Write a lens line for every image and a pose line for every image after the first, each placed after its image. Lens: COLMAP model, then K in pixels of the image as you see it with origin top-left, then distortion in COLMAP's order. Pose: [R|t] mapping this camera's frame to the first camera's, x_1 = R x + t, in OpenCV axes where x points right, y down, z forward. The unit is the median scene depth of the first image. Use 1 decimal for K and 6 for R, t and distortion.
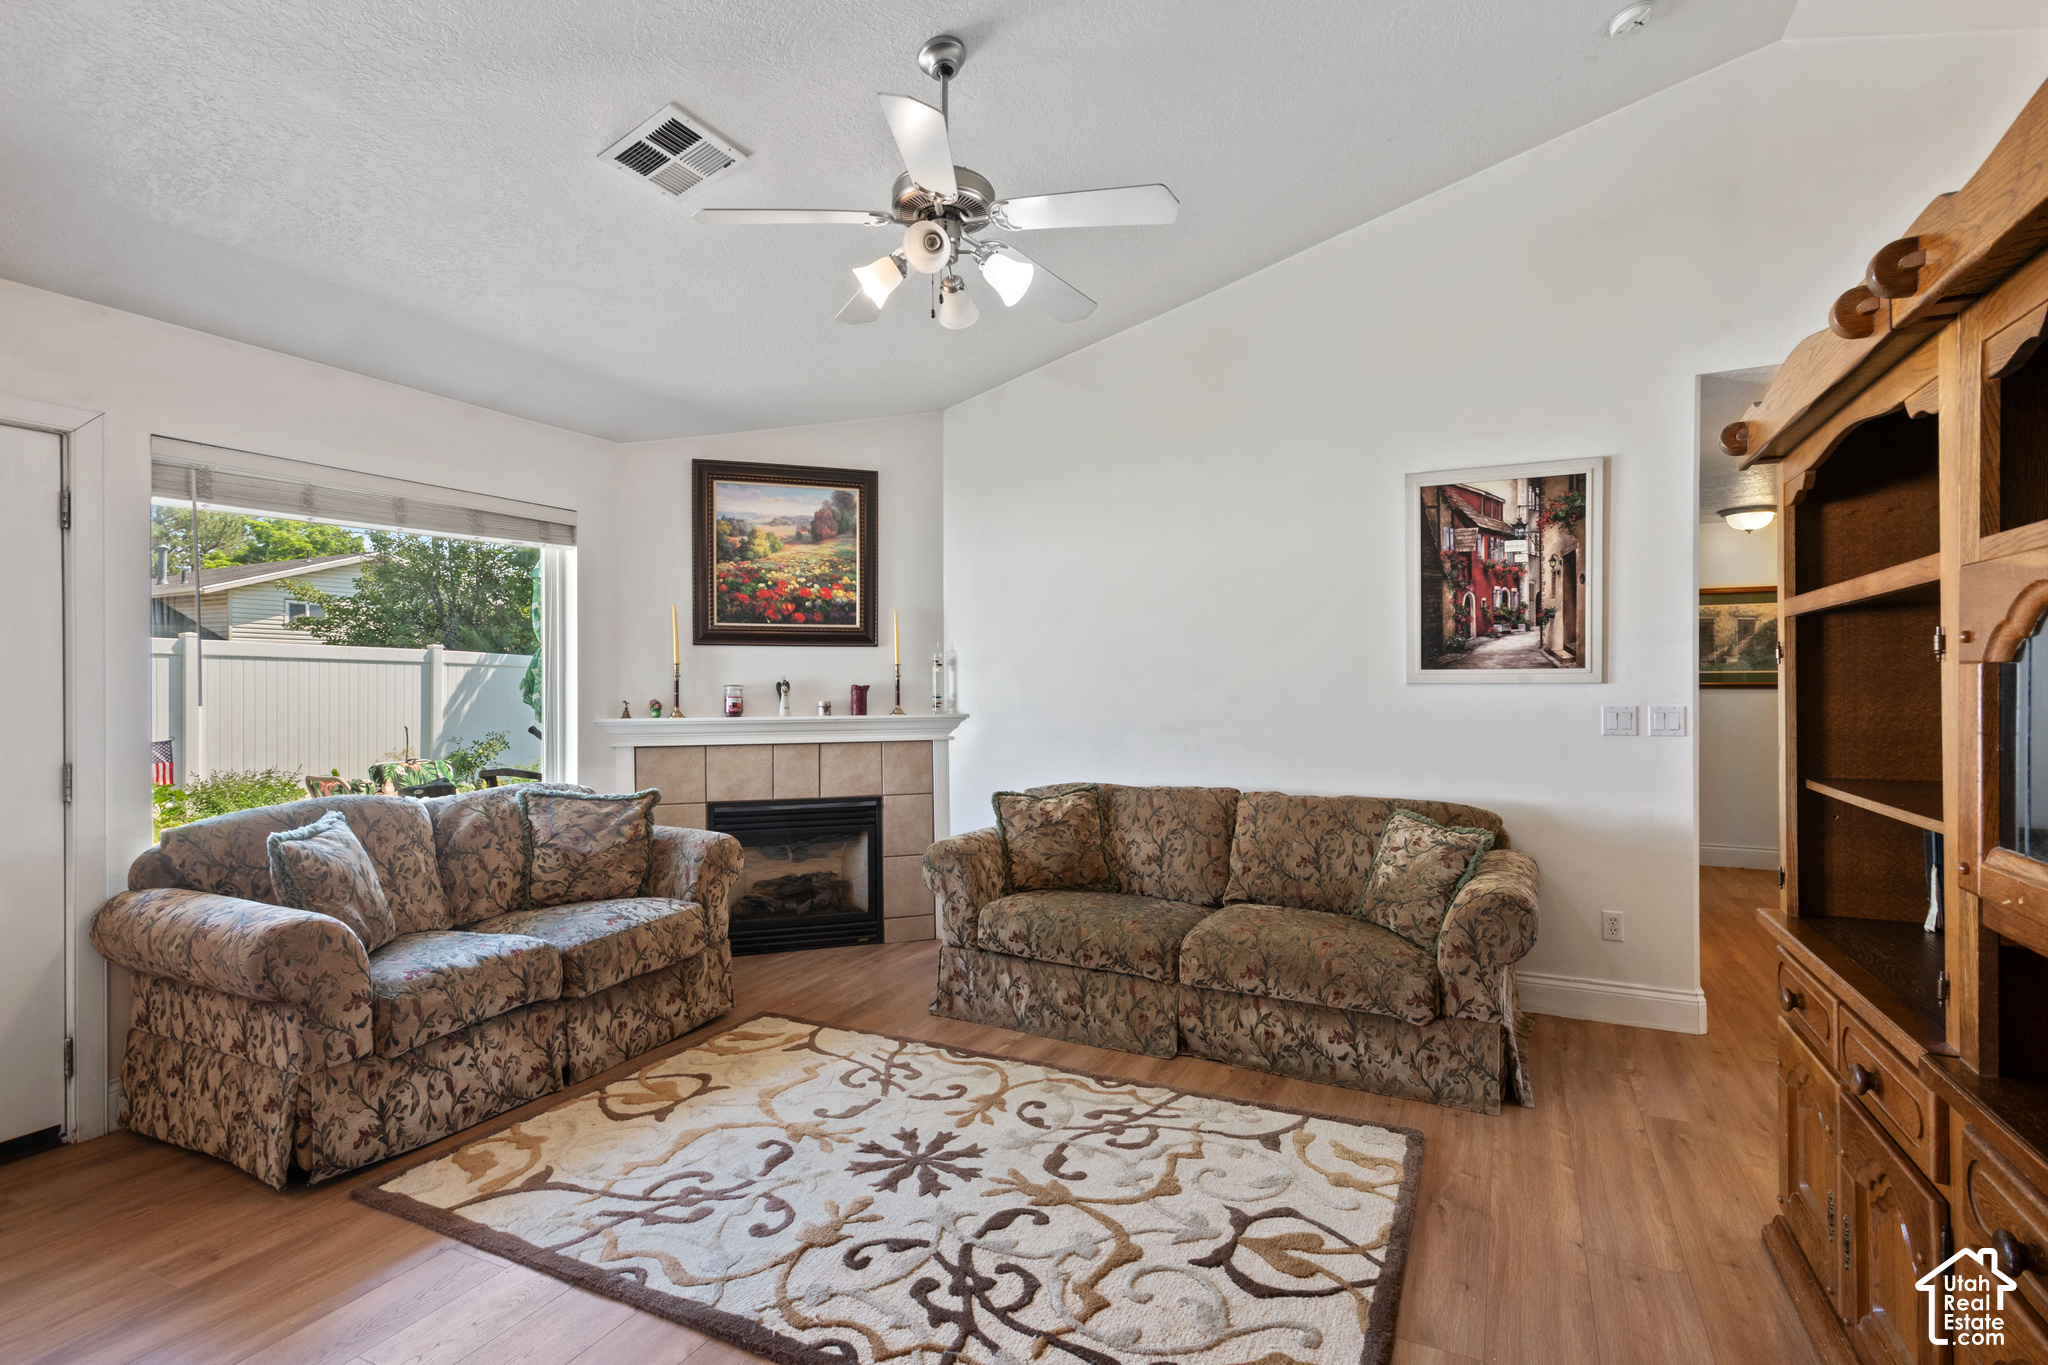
lens RADIAL K [[980.4, 0, 1024.5], [0, 980.4, 686.3], [0, 0, 1]] dist [0.002261, 0.002152]
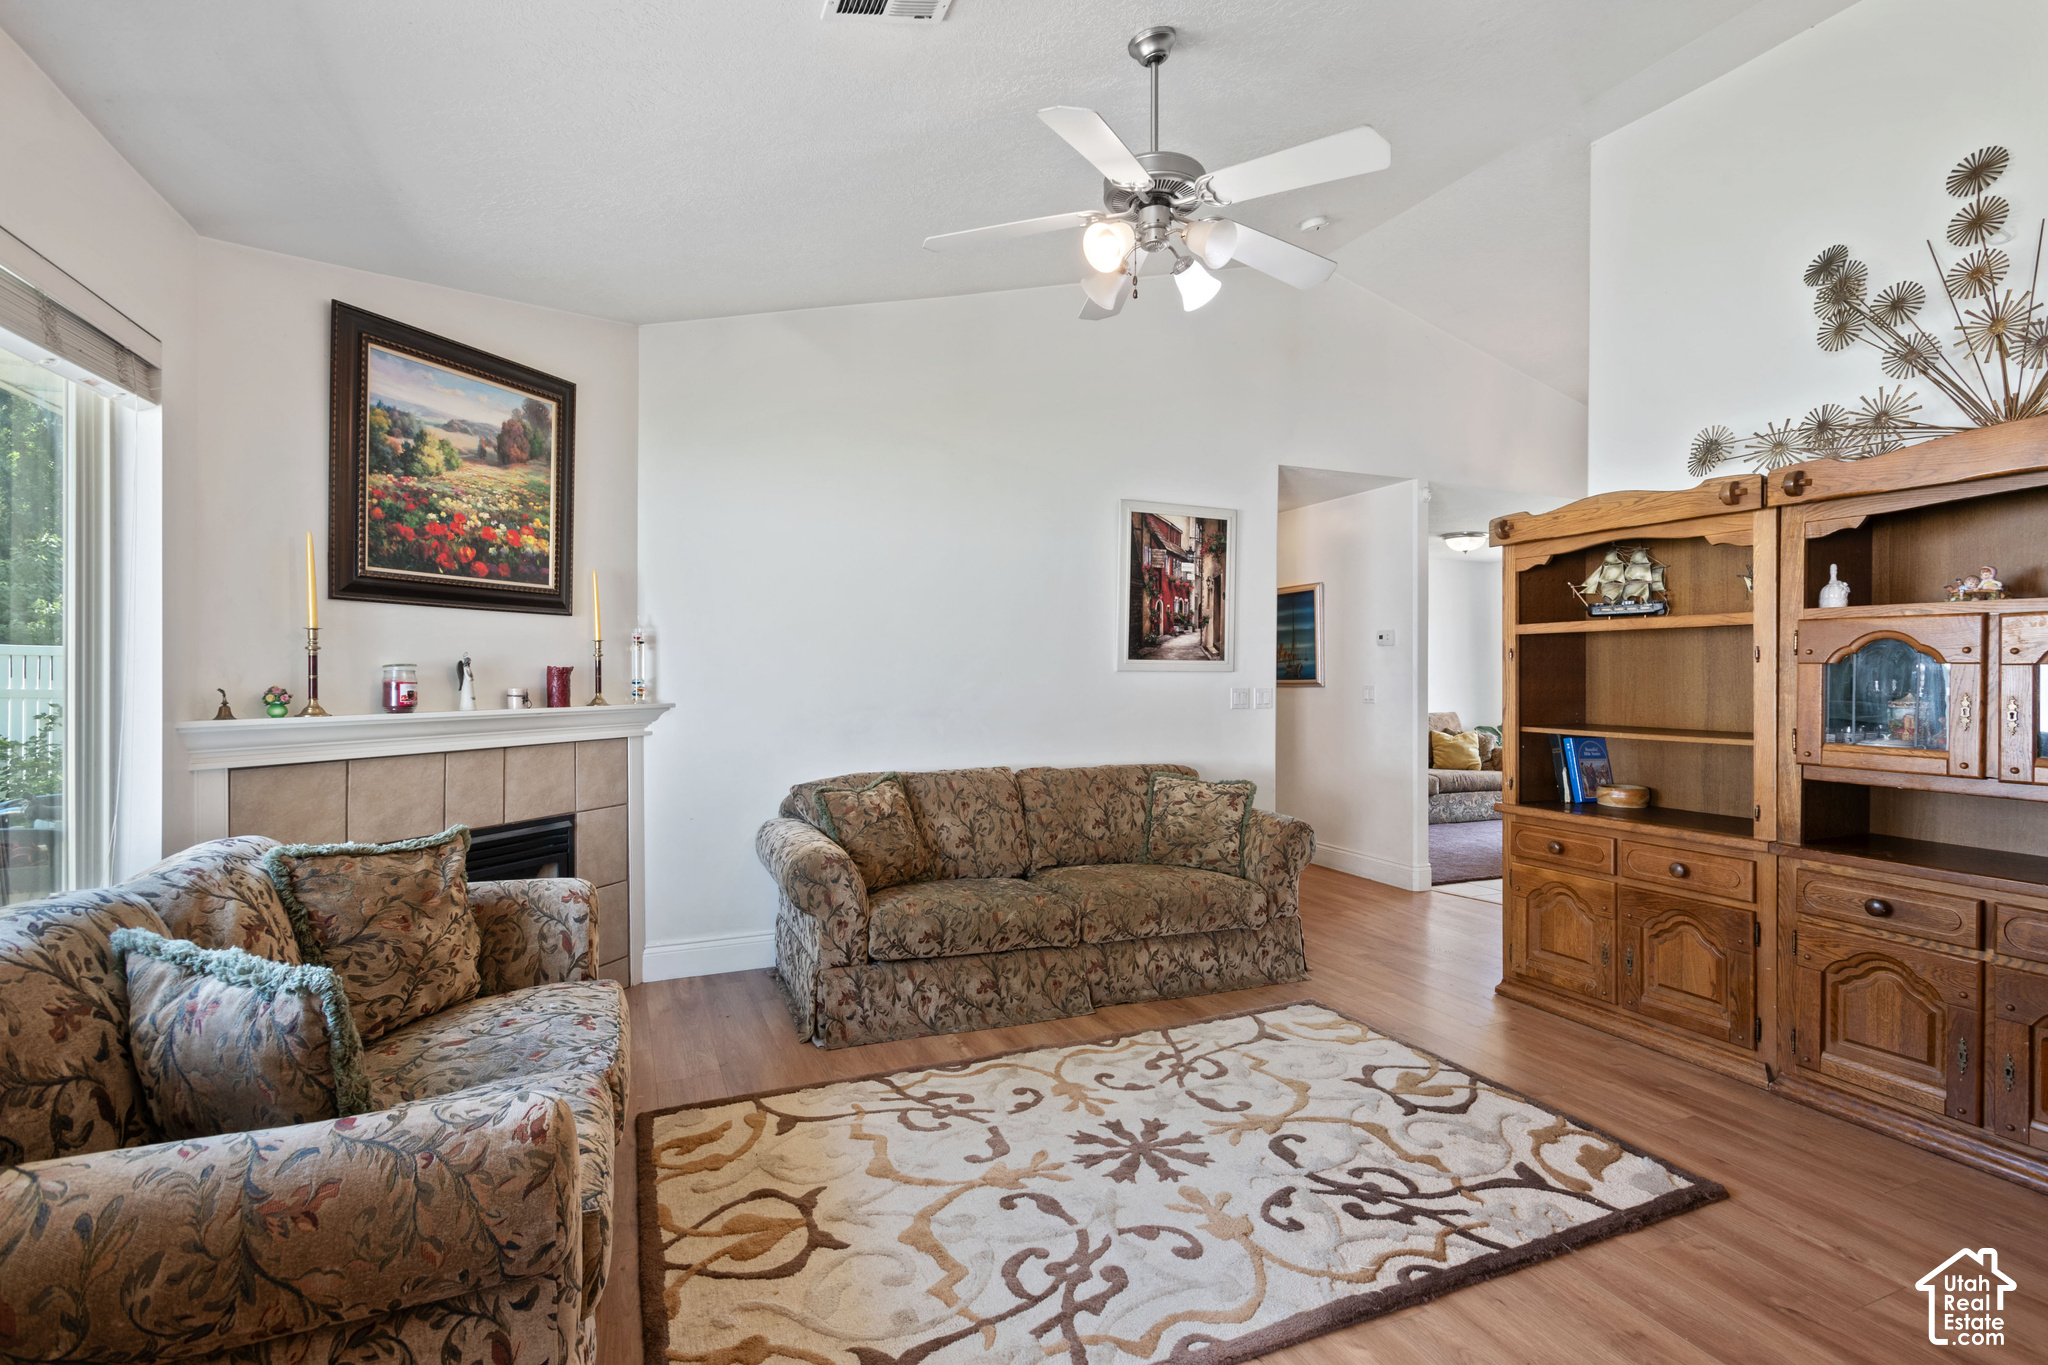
lens RADIAL K [[980.4, 0, 1043.1], [0, 980.4, 679.1], [0, 0, 1]] dist [0.002261, 0.002152]
pose [[0.637527, 0.002202, 0.770425, -0.660156], [-0.005261, 0.999985, 0.001495, 0.006611], [-0.770410, -0.005007, 0.637529, 0.317146]]
